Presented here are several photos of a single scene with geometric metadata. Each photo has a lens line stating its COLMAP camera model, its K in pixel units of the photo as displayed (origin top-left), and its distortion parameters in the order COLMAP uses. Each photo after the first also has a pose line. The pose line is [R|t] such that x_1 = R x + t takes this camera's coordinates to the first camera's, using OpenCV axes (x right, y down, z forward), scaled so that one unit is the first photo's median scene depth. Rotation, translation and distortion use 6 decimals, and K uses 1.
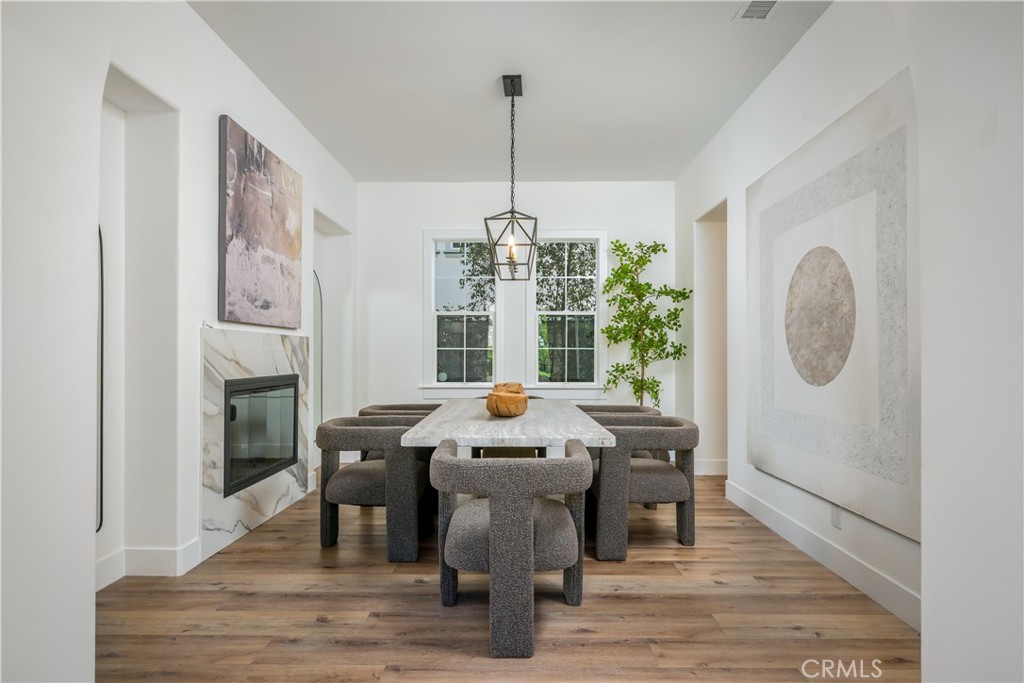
lens RADIAL K [[581.9, 0, 512.4], [0, 581.9, 355.3], [0, 0, 1]] dist [-0.000253, -0.000061]
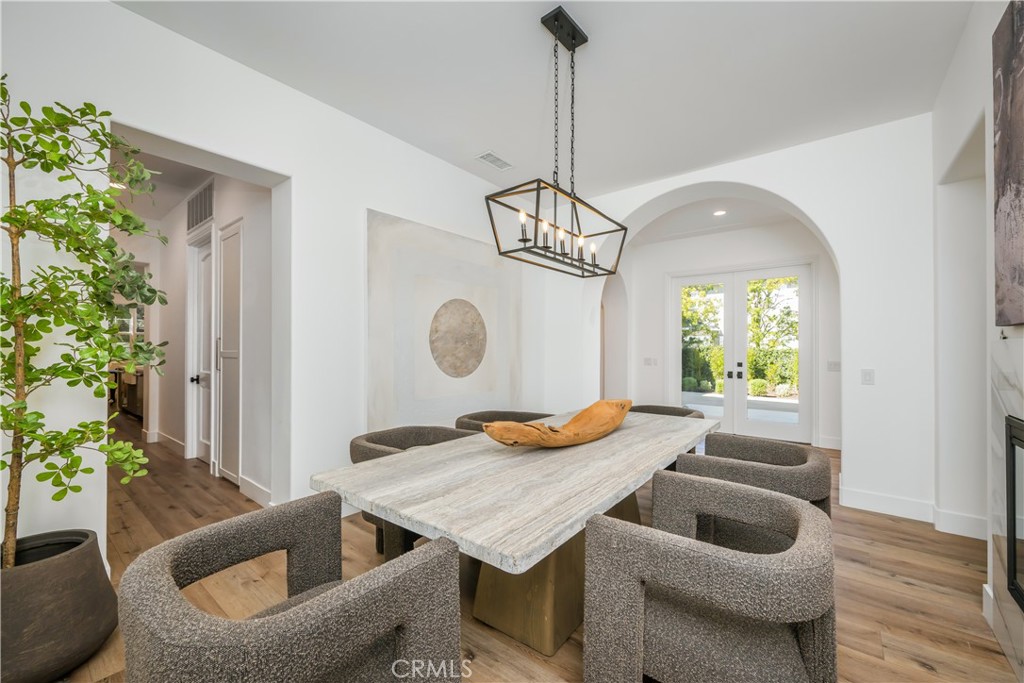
lens RADIAL K [[403.6, 0, 512.0], [0, 403.6, 341.5], [0, 0, 1]] dist [-0.000186, 0.000017]
pose [[-0.793013, 0.007501, 0.609158, -0.374480], [-0.000563, 0.999915, -0.013046, -0.043776], [-0.609204, -0.010688, -0.792942, 2.005050]]
